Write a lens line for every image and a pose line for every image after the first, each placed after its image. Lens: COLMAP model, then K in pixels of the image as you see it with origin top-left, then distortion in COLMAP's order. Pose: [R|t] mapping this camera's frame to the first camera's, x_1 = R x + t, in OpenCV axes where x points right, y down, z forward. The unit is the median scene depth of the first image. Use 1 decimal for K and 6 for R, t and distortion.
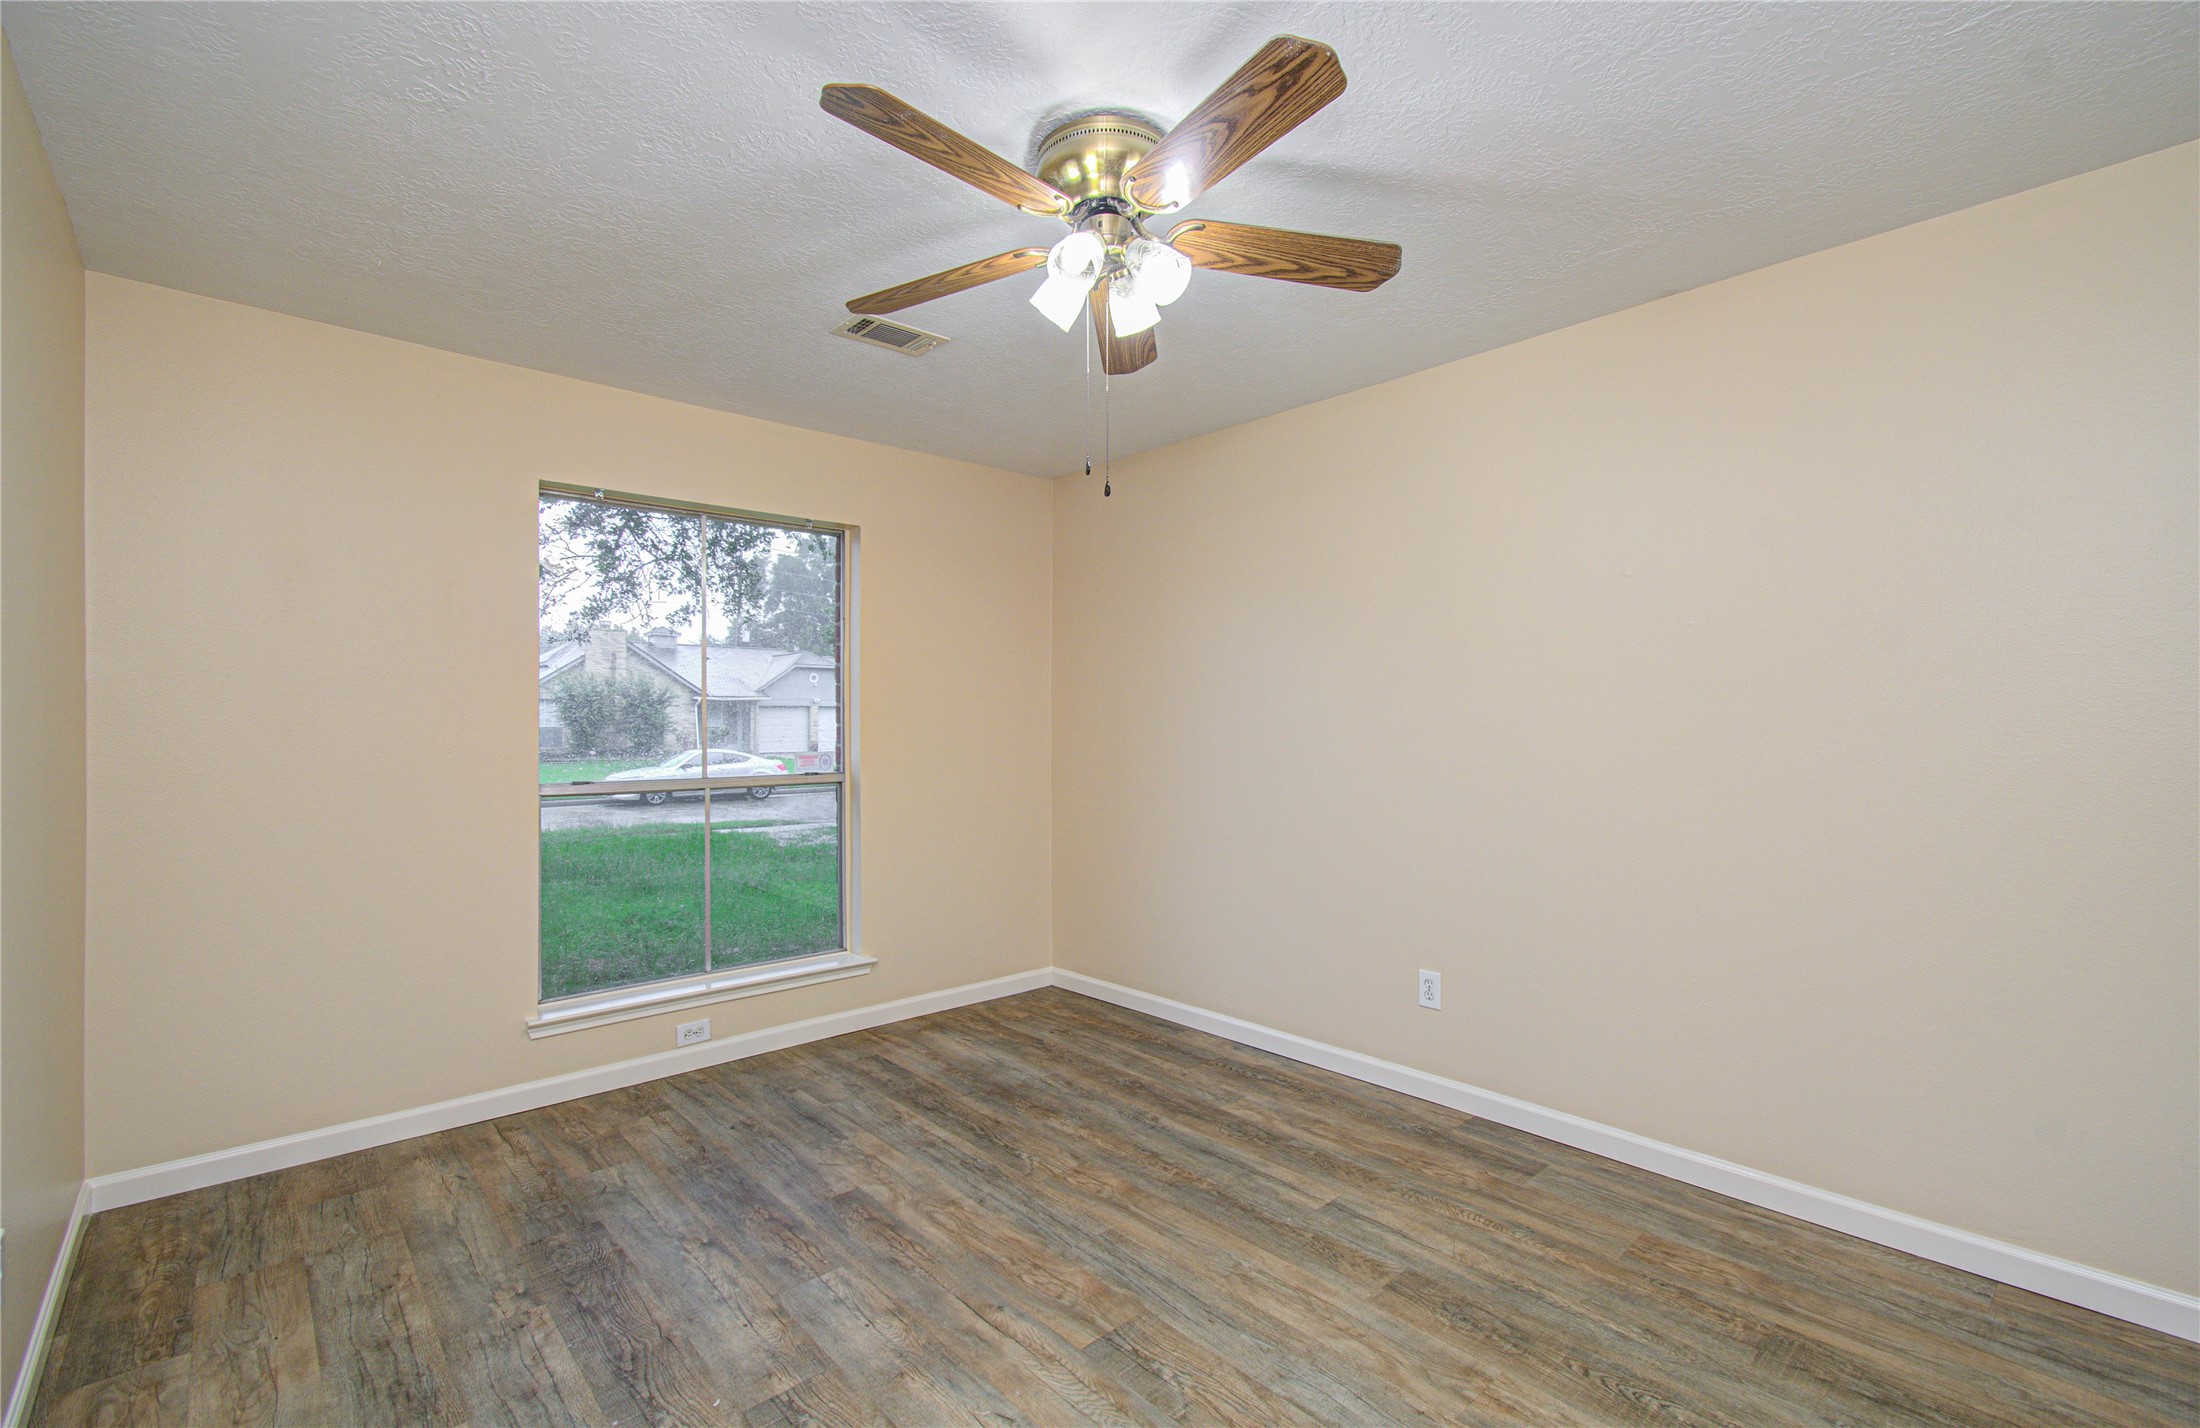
lens RADIAL K [[953.4, 0, 1093.3], [0, 953.4, 729.5], [0, 0, 1]] dist [0.001800, -0.000494]
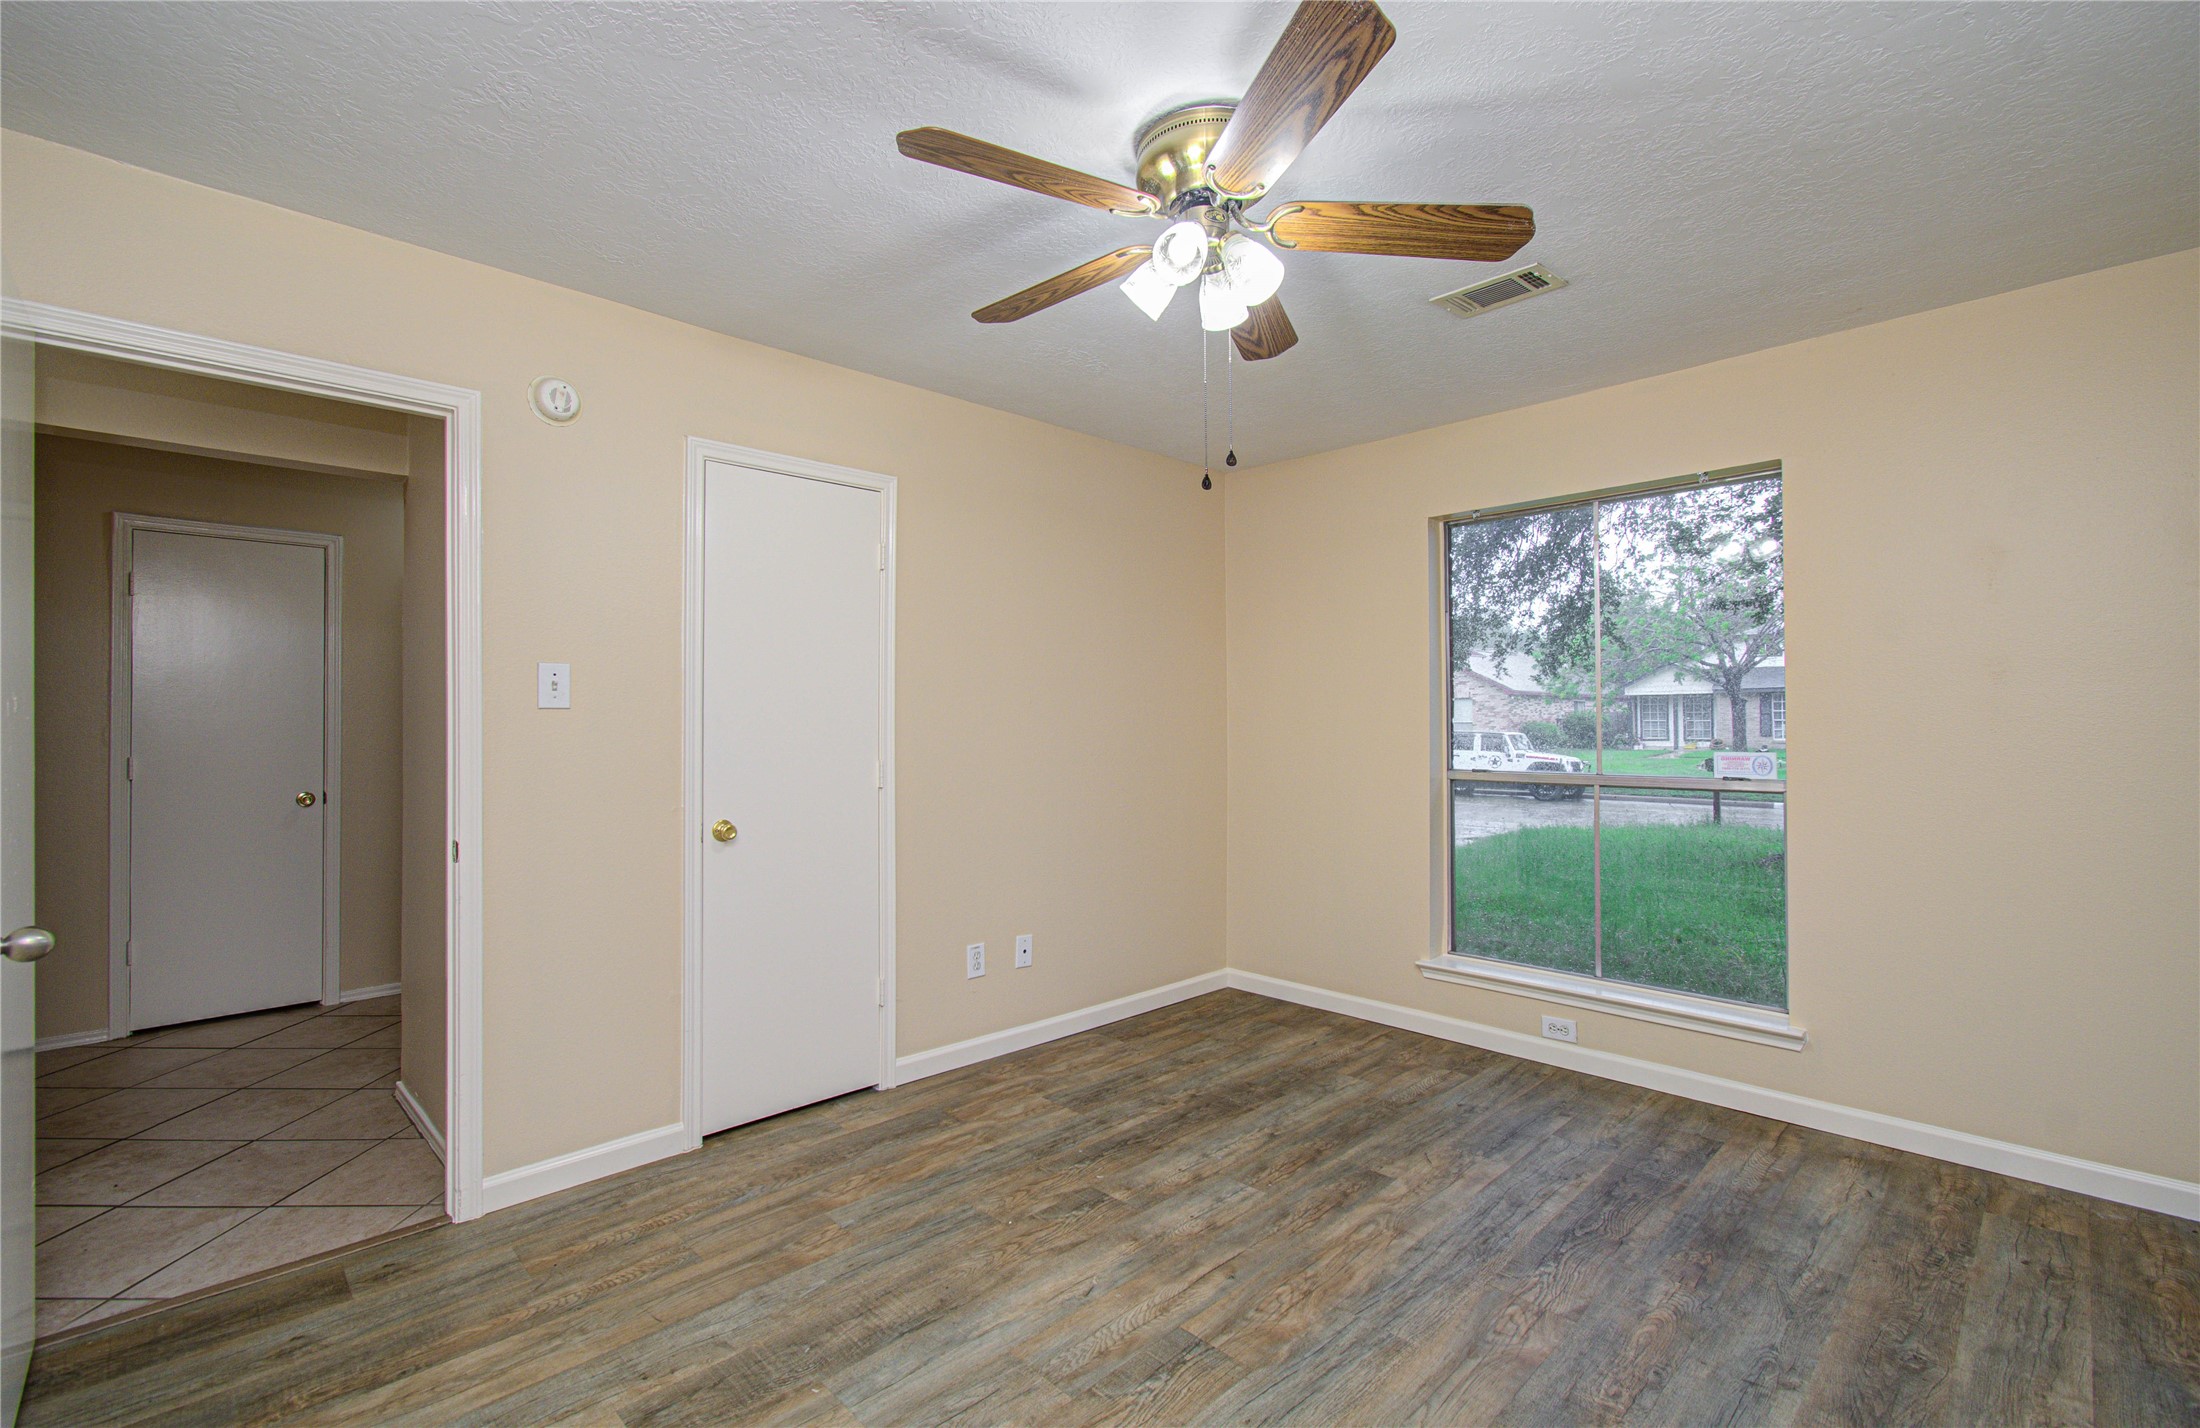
lens RADIAL K [[953.4, 0, 1092.4], [0, 953.4, 712.2], [0, 0, 1]] dist [0.001800, -0.000494]
pose [[0.025588, -0.013780, -0.999578, 0.669196], [0.003185, 0.999901, -0.013703, -0.000700], [0.999667, -0.002833, 0.025630, 0.575419]]
